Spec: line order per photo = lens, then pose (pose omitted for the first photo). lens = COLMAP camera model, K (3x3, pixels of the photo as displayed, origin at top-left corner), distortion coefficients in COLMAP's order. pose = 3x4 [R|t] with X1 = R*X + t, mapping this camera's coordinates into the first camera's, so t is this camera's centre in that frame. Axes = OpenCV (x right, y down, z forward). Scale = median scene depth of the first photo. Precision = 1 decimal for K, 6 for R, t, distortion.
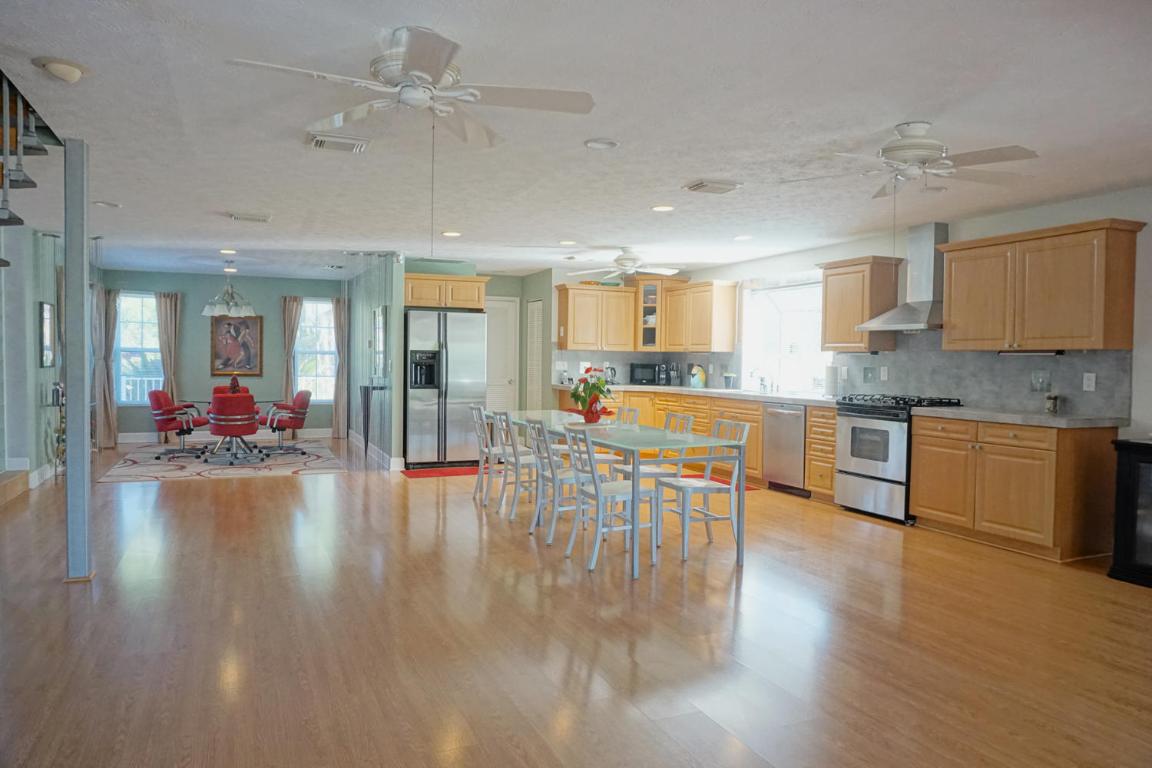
lens RADIAL K [[777.5, 0, 576.0], [0, 777.5, 384.0], [0, 0, 1]] dist [-0.033323, 0.002083]
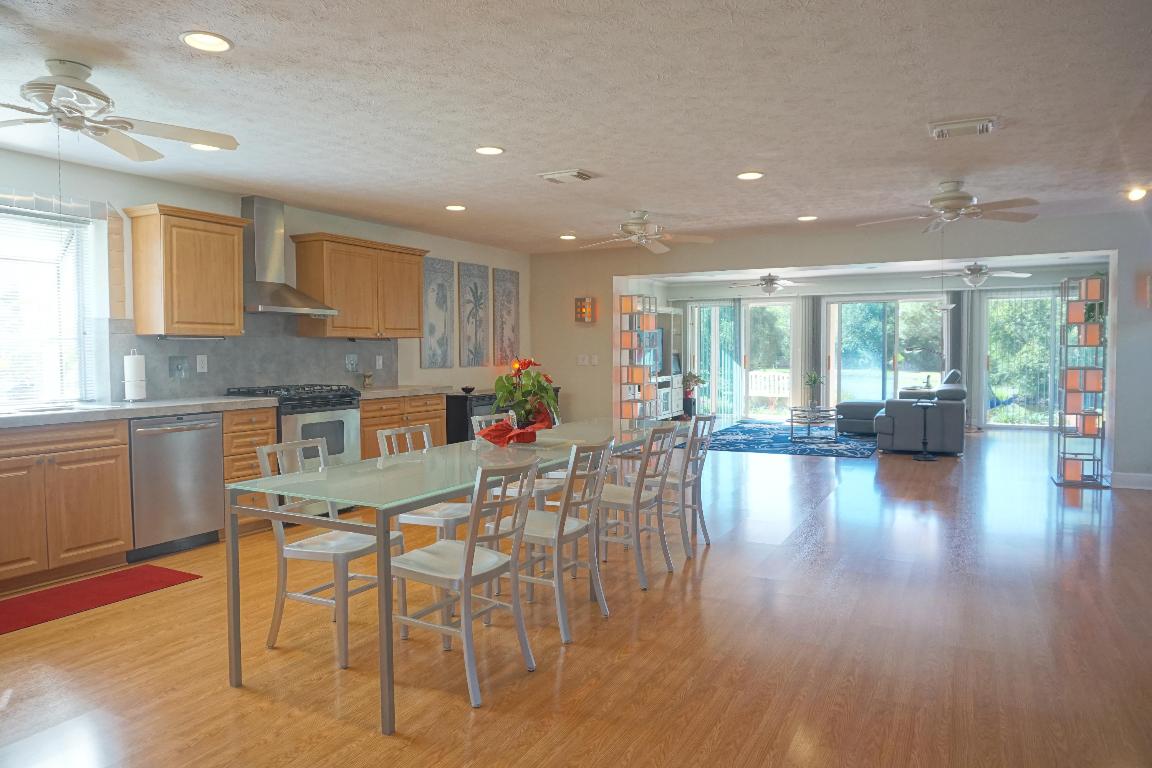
lens RADIAL K [[777.5, 0, 576.0], [0, 777.5, 384.0], [0, 0, 1]] dist [-0.033323, 0.002083]
pose [[-0.621390, -0.042407, 0.782353, -0.491944], [0.022719, 0.997139, 0.072095, -0.043912], [-0.783172, 0.062573, -0.618649, 1.275508]]
